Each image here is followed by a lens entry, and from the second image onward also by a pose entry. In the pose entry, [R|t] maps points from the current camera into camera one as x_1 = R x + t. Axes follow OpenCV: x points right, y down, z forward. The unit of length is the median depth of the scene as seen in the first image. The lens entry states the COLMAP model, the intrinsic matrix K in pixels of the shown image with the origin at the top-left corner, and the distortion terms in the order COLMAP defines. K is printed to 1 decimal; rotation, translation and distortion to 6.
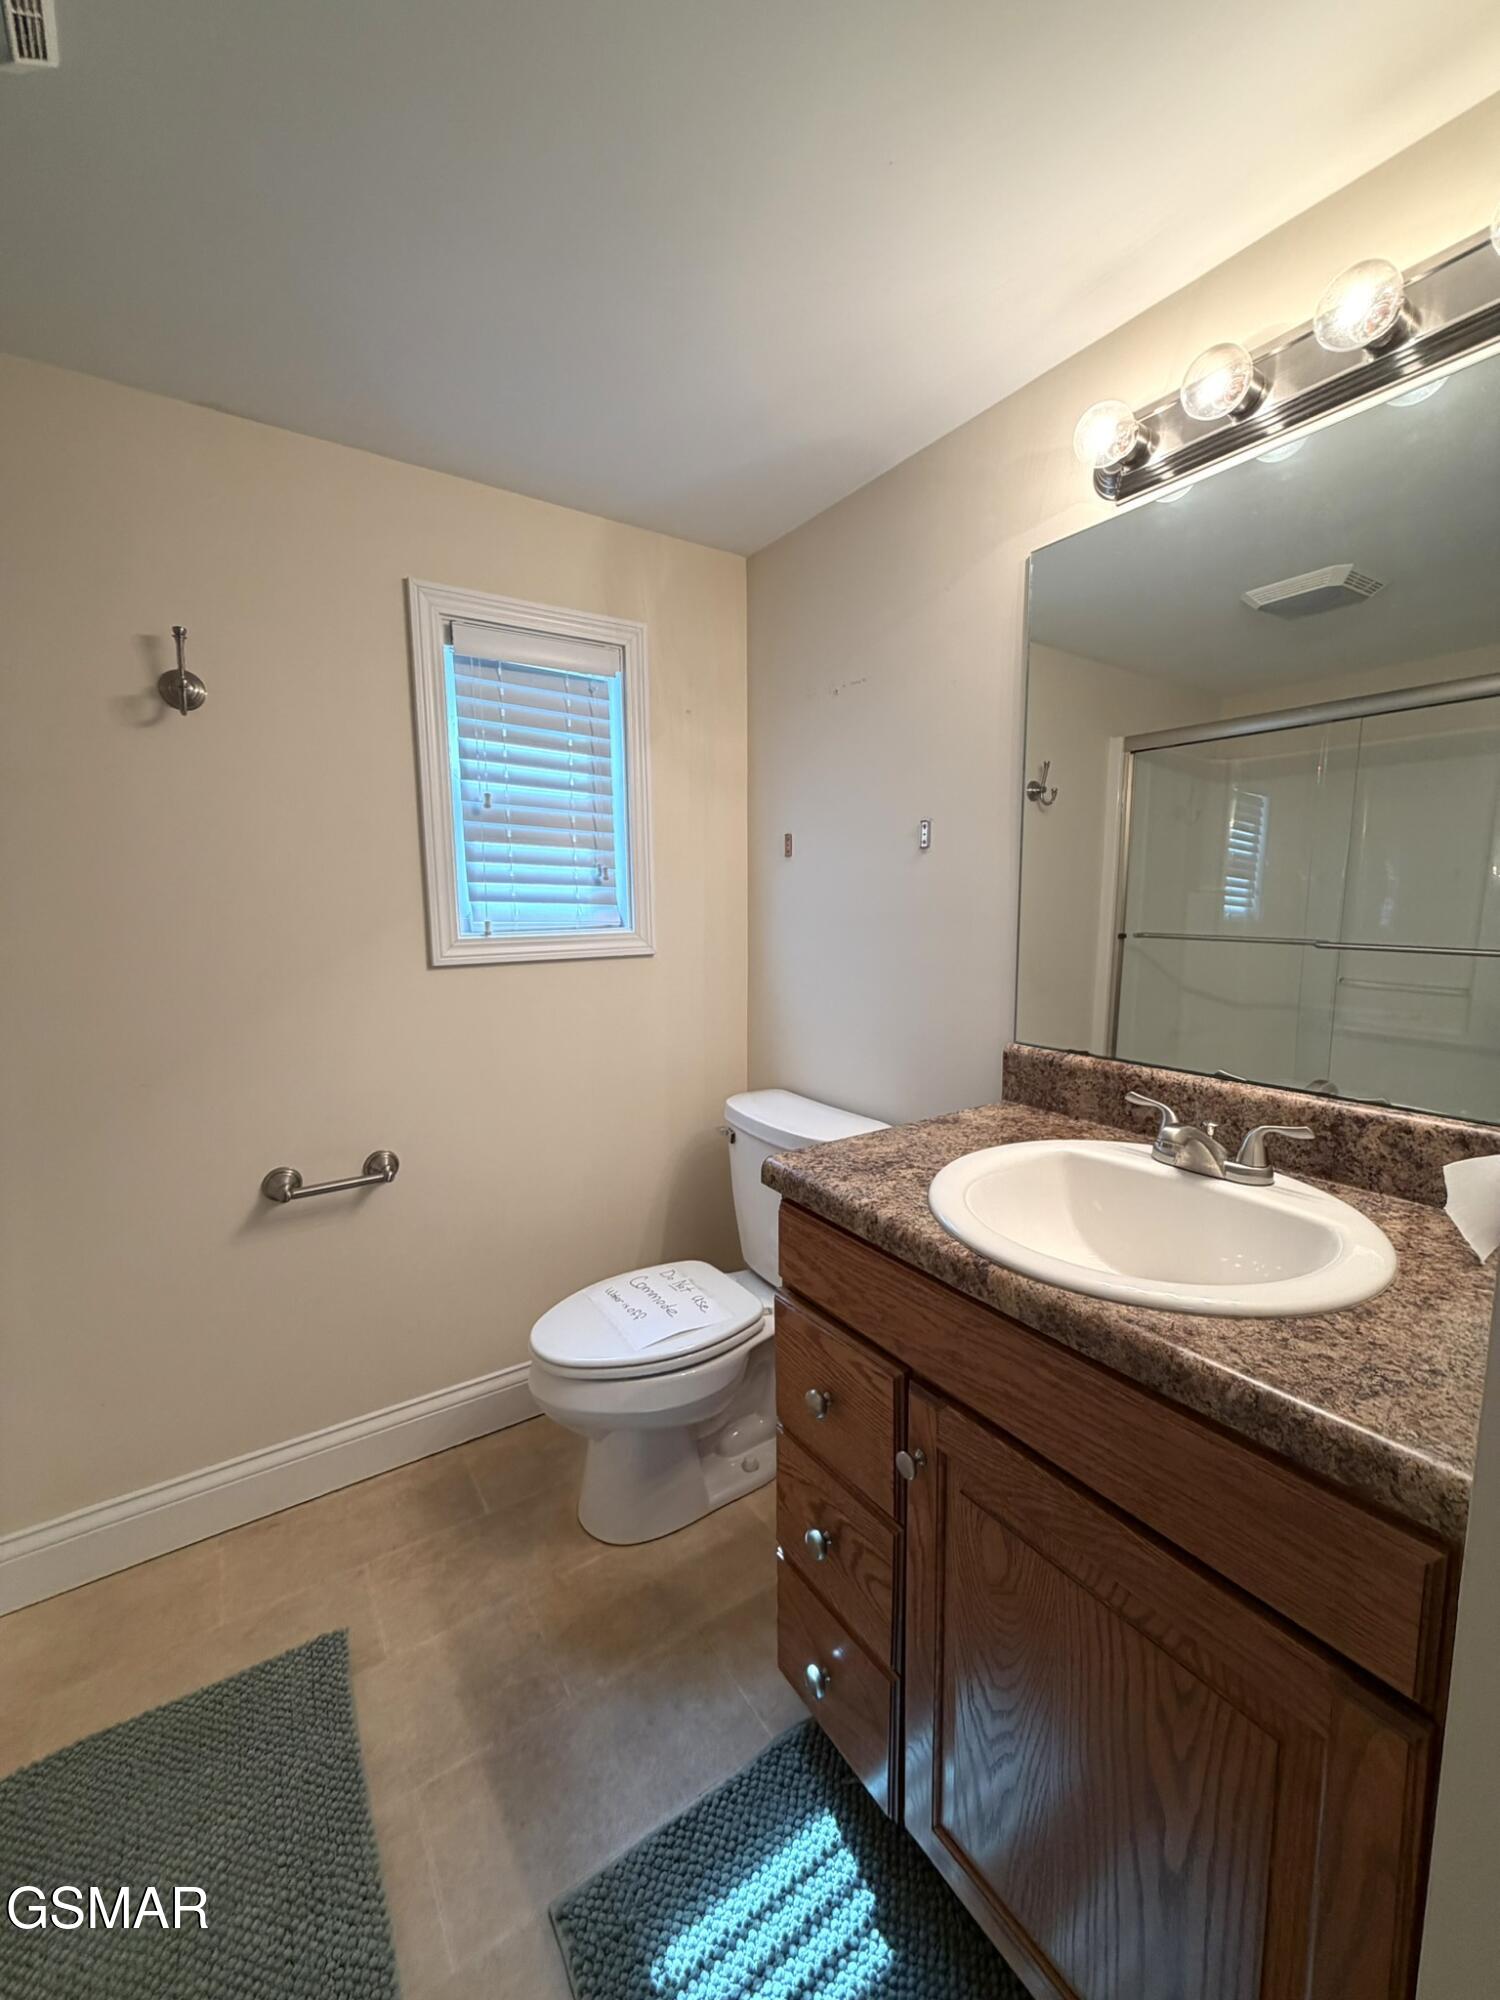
lens RADIAL K [[794.3, 0, 747.2], [0, 794.3, 983.6], [0, 0, 1]] dist [0.001022, 0.000458]
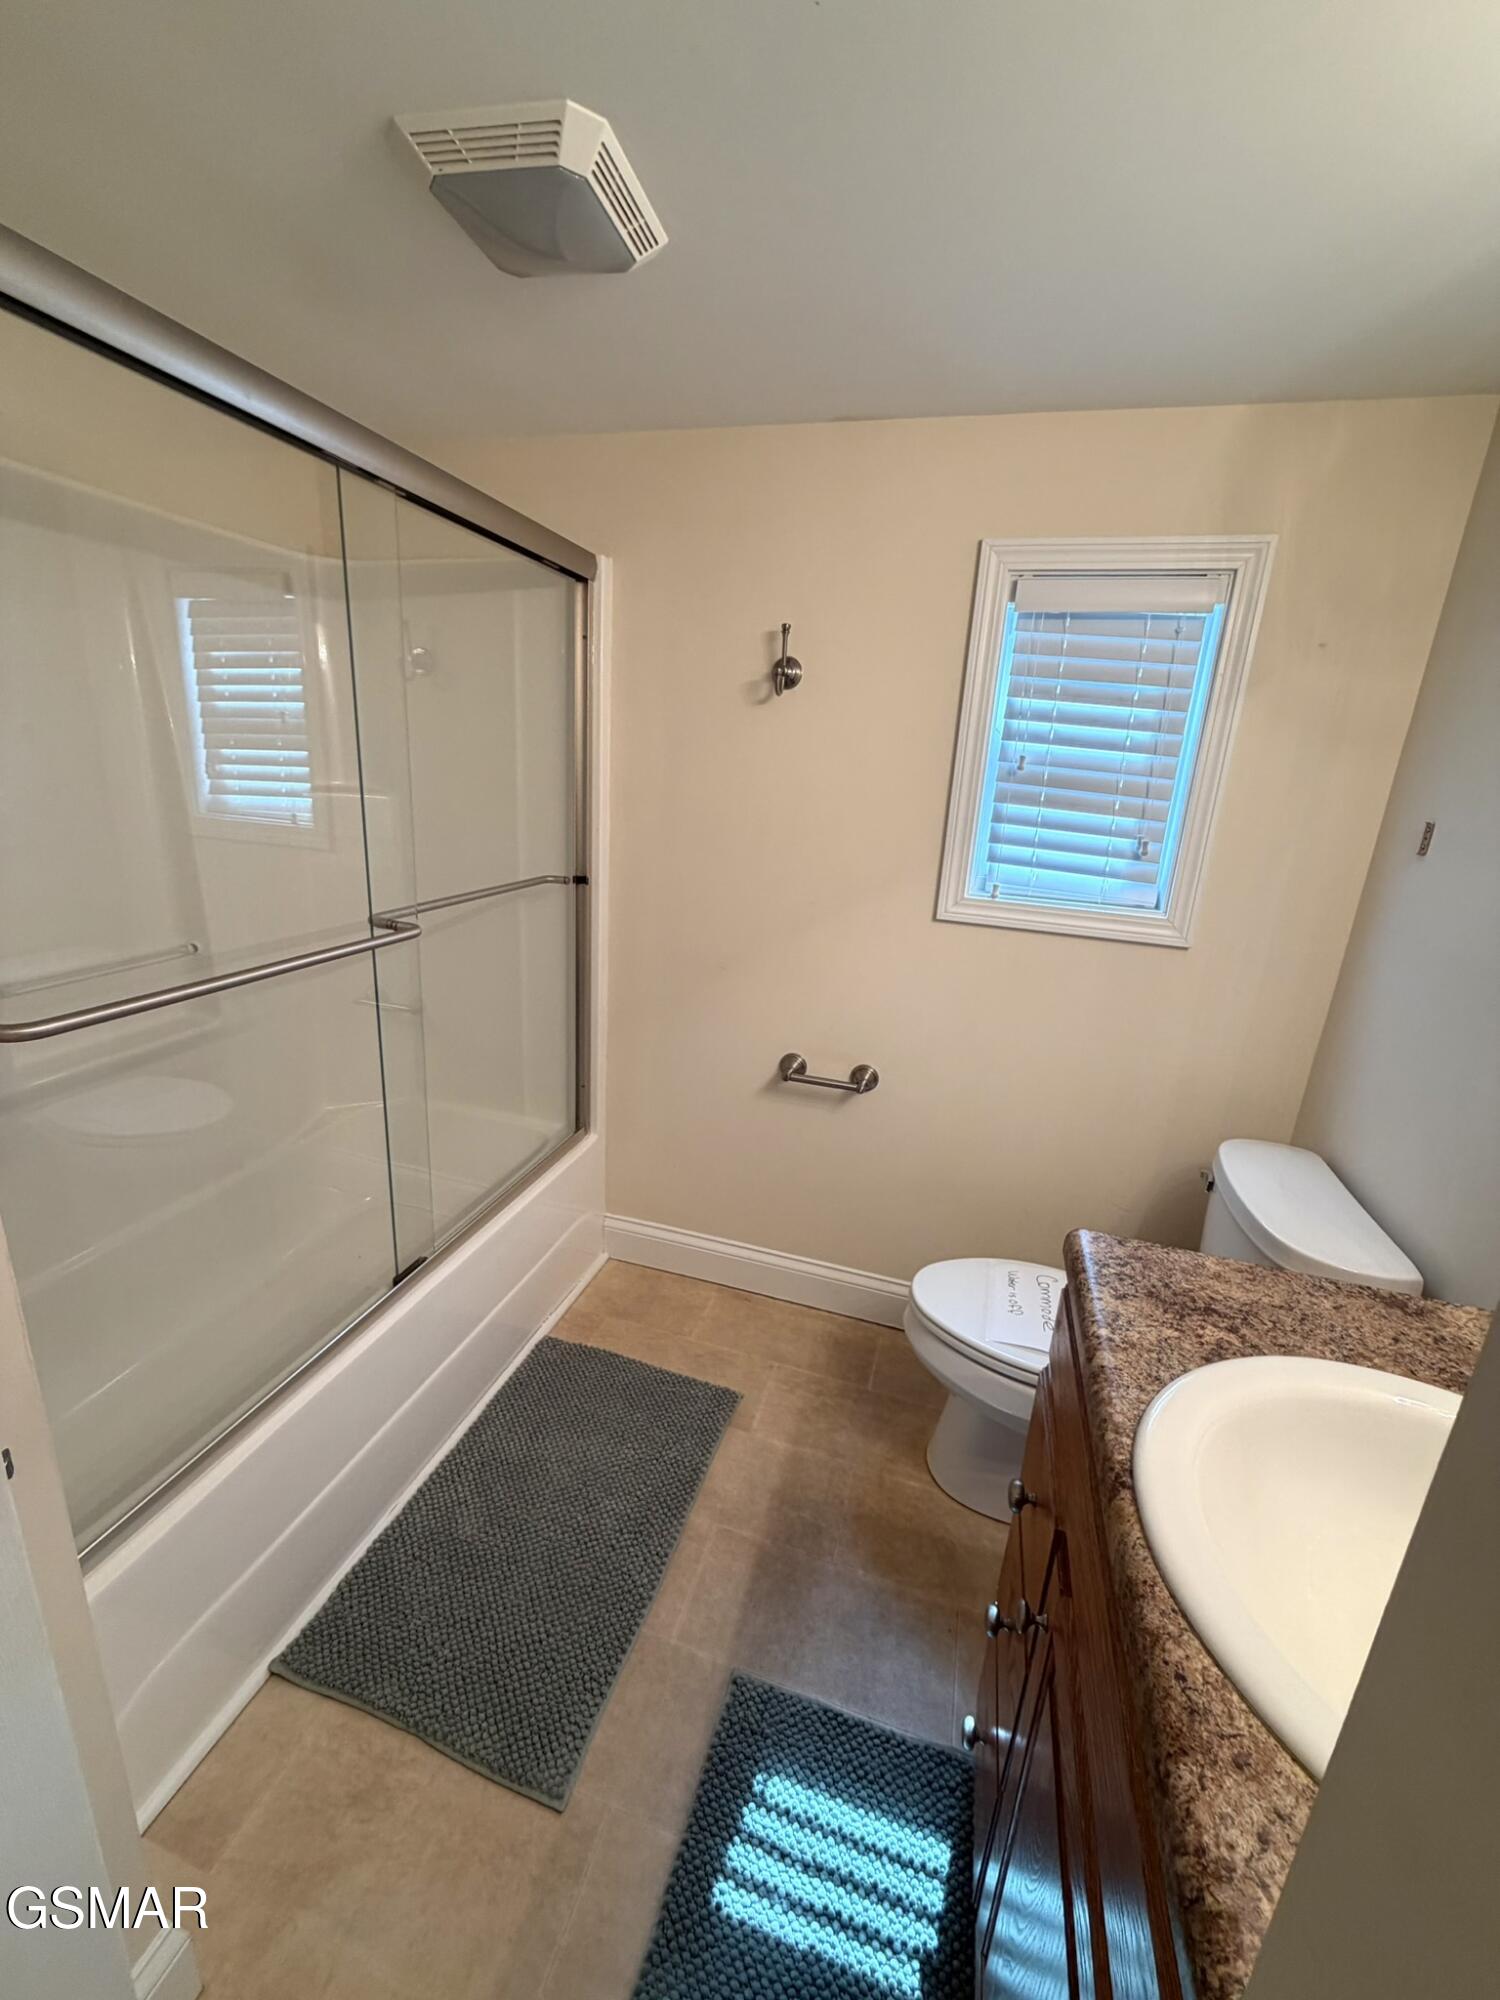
lens RADIAL K [[794.3, 0, 747.2], [0, 794.3, 983.6], [0, 0, 1]] dist [0.001022, 0.000458]
pose [[0.639489, 0.252417, -0.726181, 0.347304], [-0.156836, 0.967533, 0.198197, -0.156956], [0.752633, -0.012854, 0.658315, 0.135601]]
